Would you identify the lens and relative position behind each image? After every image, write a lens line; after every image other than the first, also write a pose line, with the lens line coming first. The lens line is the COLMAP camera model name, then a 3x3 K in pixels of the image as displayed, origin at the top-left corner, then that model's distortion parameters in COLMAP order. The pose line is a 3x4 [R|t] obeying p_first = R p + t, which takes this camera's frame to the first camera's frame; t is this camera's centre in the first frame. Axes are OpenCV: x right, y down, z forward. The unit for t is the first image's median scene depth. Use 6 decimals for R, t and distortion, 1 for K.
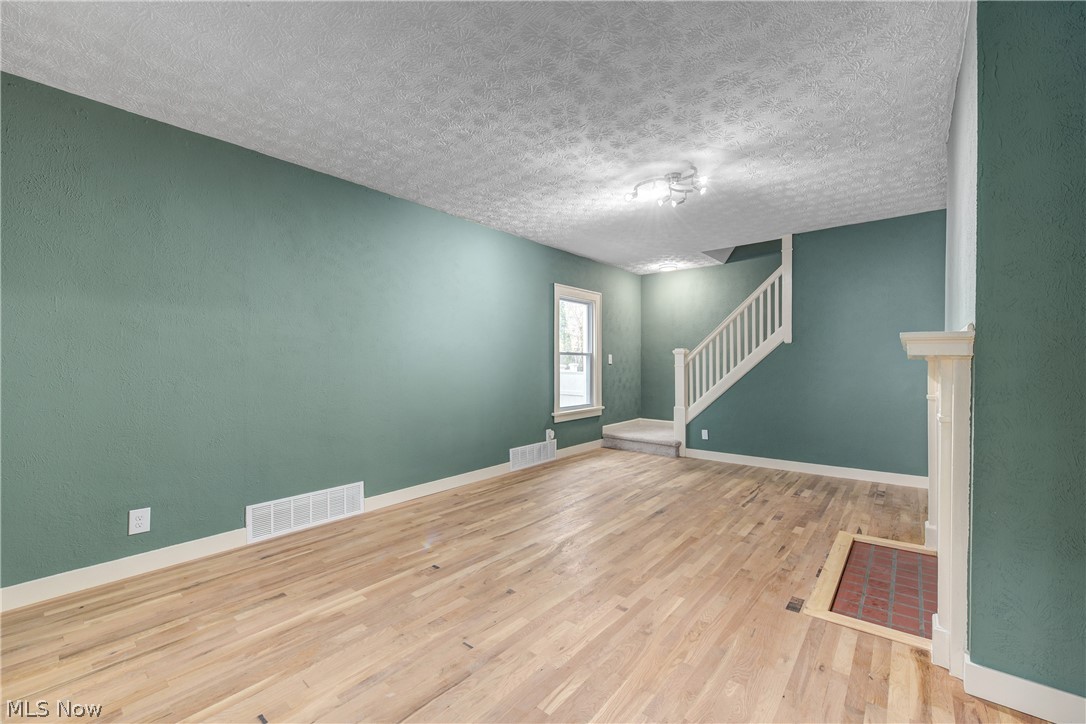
lens RADIAL K [[446.7, 0, 543.5], [0, 446.7, 365.8], [0, 0, 1]] dist [-0.007387, -0.001677]
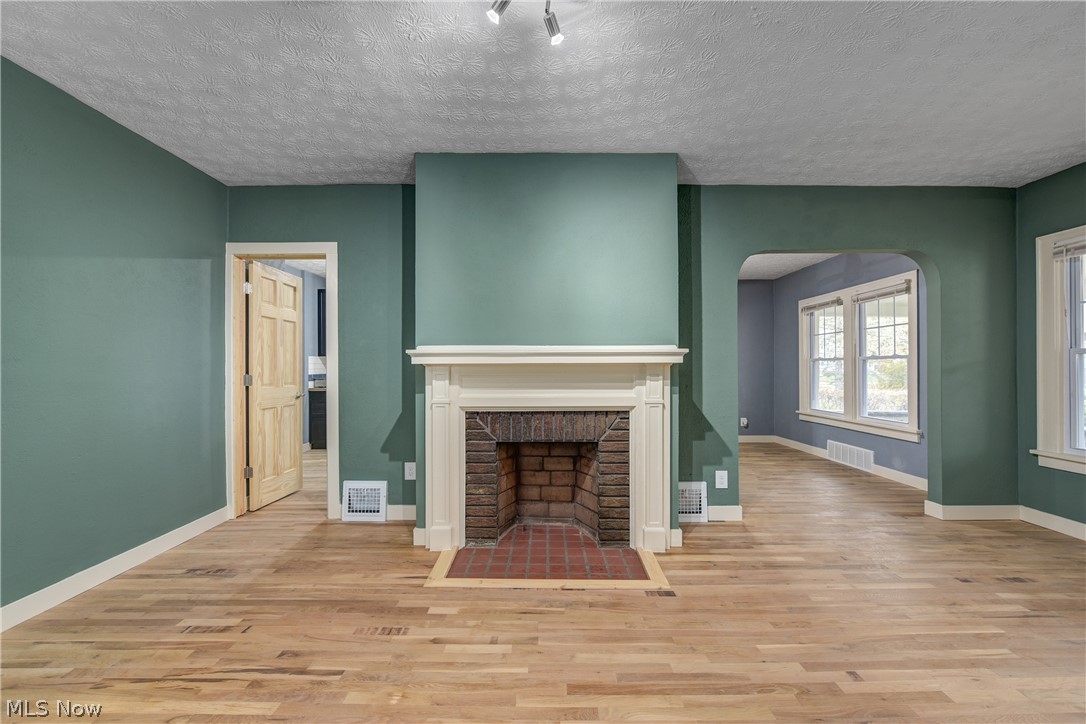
lens RADIAL K [[446.7, 0, 535.0], [0, 446.7, 368.7], [0, 0, 1]] dist [-0.007387, -0.001677]
pose [[-0.628762, 0.001694, 0.777596, -0.049177], [0.006368, 0.999975, 0.002971, -0.006009], [-0.777572, 0.006819, -0.628757, 1.183022]]
